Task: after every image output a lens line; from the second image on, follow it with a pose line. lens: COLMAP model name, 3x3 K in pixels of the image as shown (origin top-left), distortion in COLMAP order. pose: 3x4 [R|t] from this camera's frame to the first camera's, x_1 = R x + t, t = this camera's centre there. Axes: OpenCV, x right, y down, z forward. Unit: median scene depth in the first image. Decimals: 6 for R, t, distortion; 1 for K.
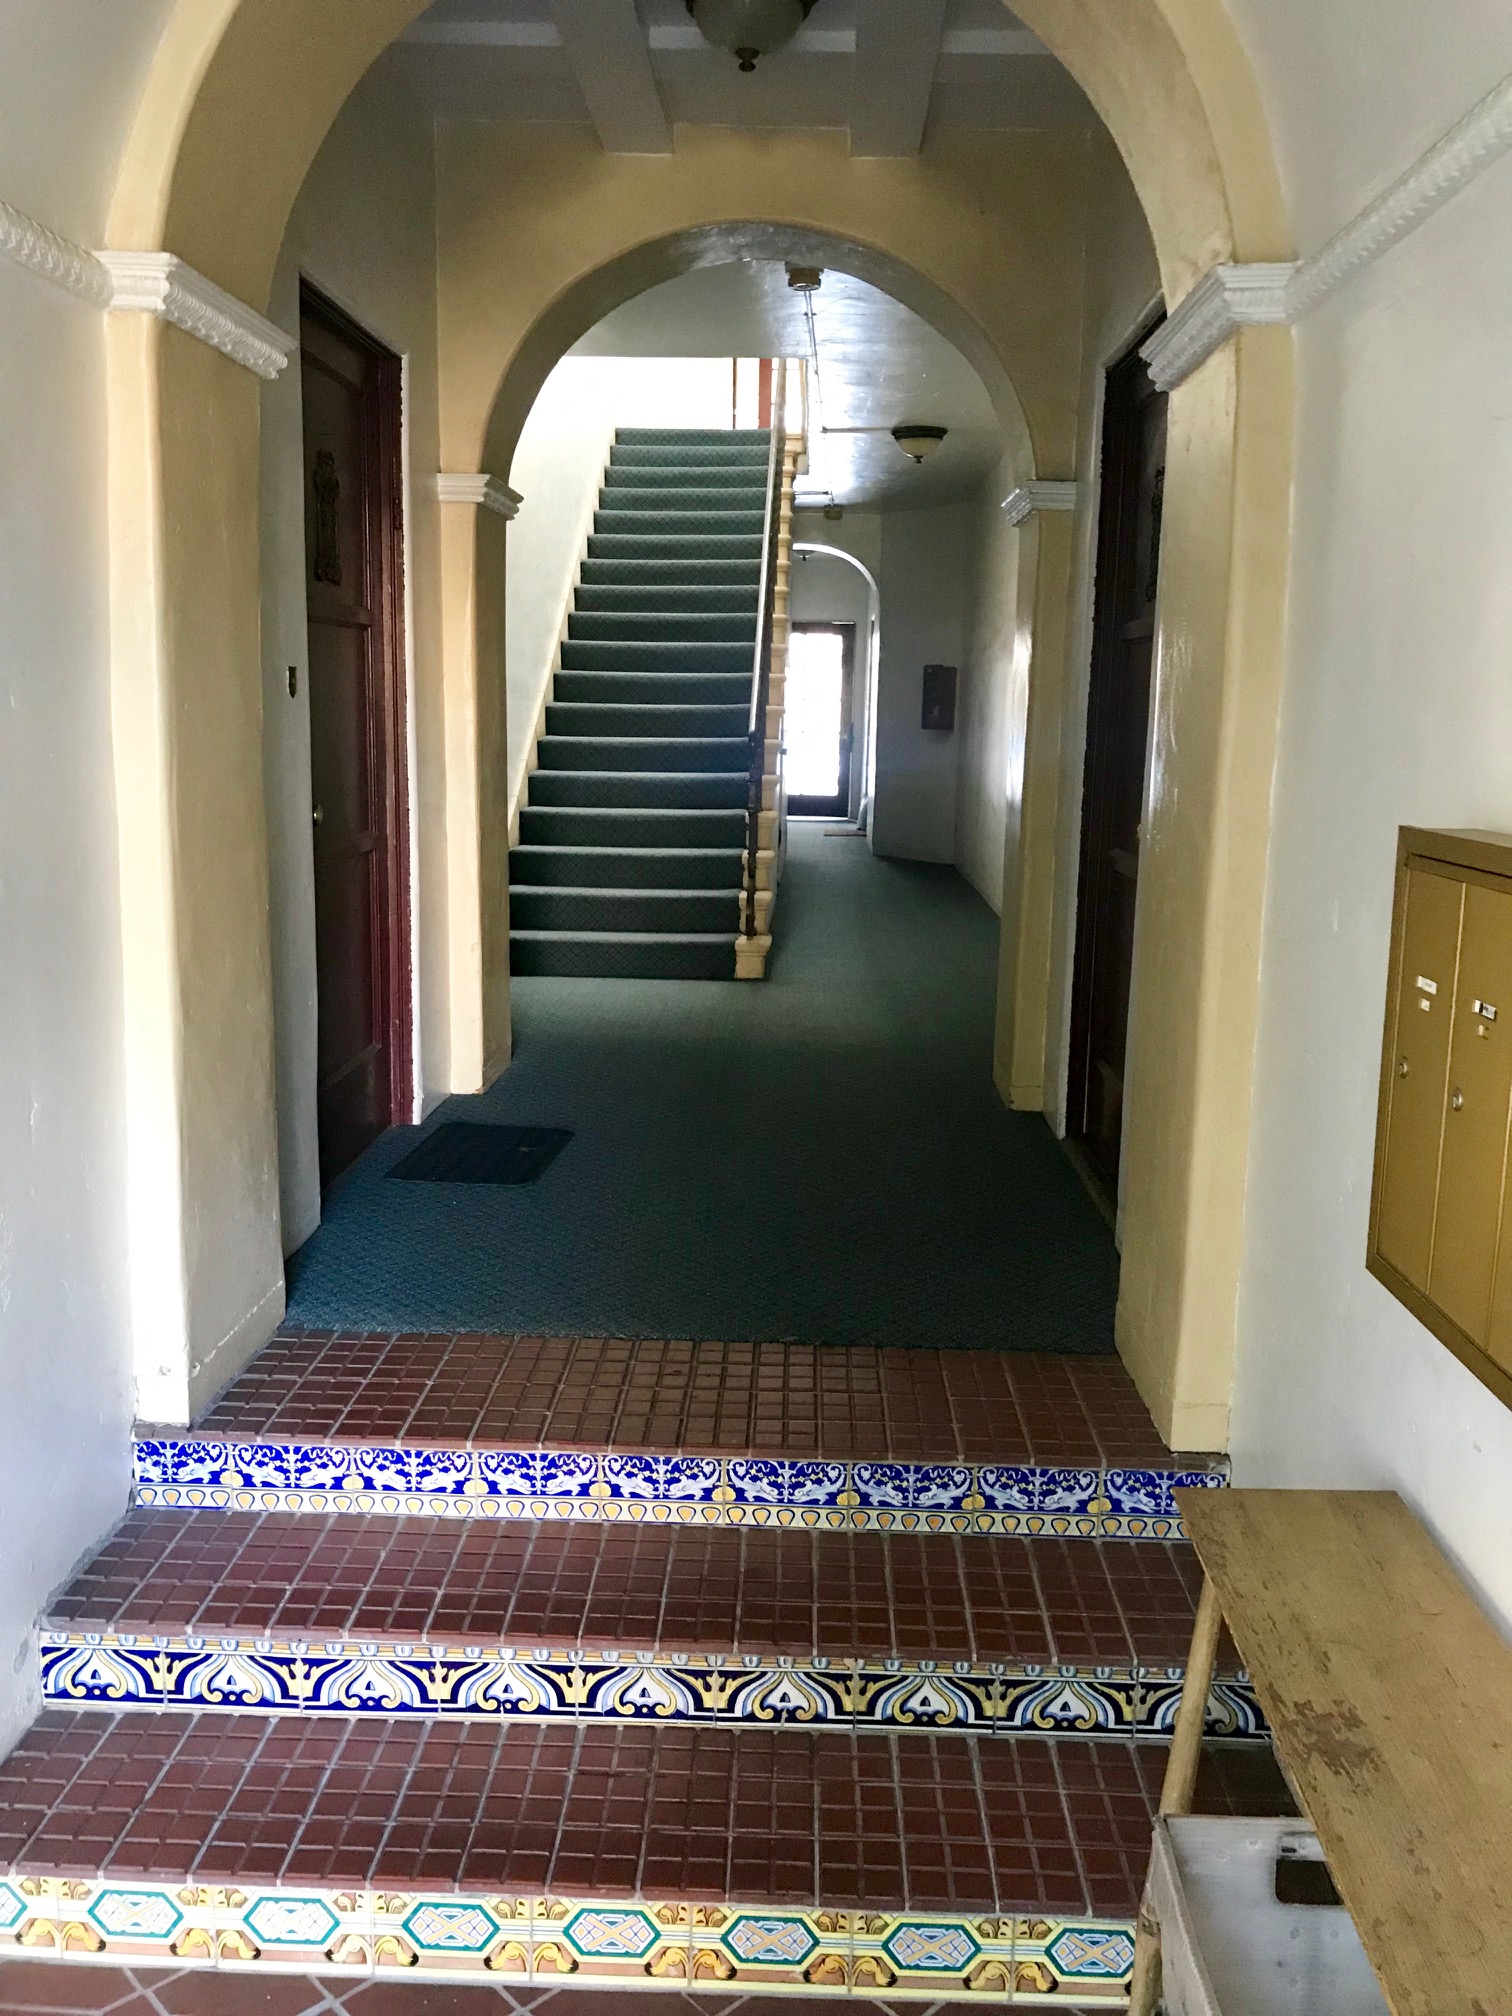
lens RADIAL K [[1651.2, 0, 753.1], [0, 1651.2, 1000.9], [0, 0, 1]] dist [0.034014, -0.033800]
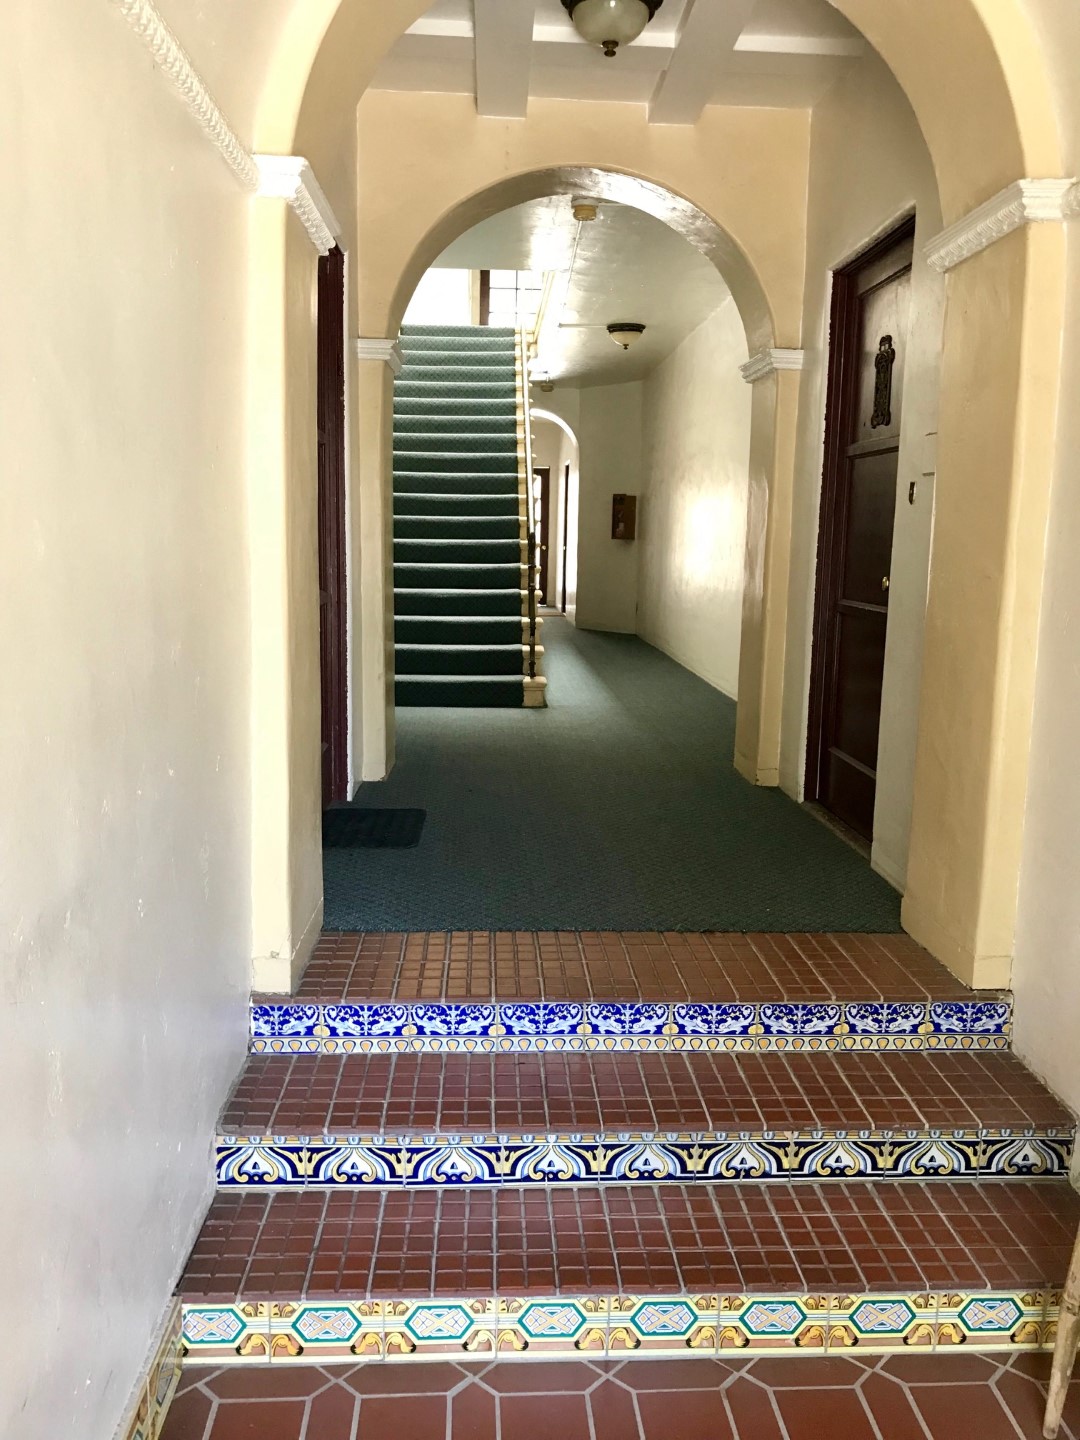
lens RADIAL K [[1179.4, 0, 546.9], [0, 1179.4, 724.4], [0, 0, 1]] dist [0.034014, -0.033800]
pose [[0.996545, -0.014020, 0.081860, -0.228153], [0.015300, 0.999770, -0.015021, 0.052744], [-0.081630, 0.016222, 0.996531, -0.019203]]
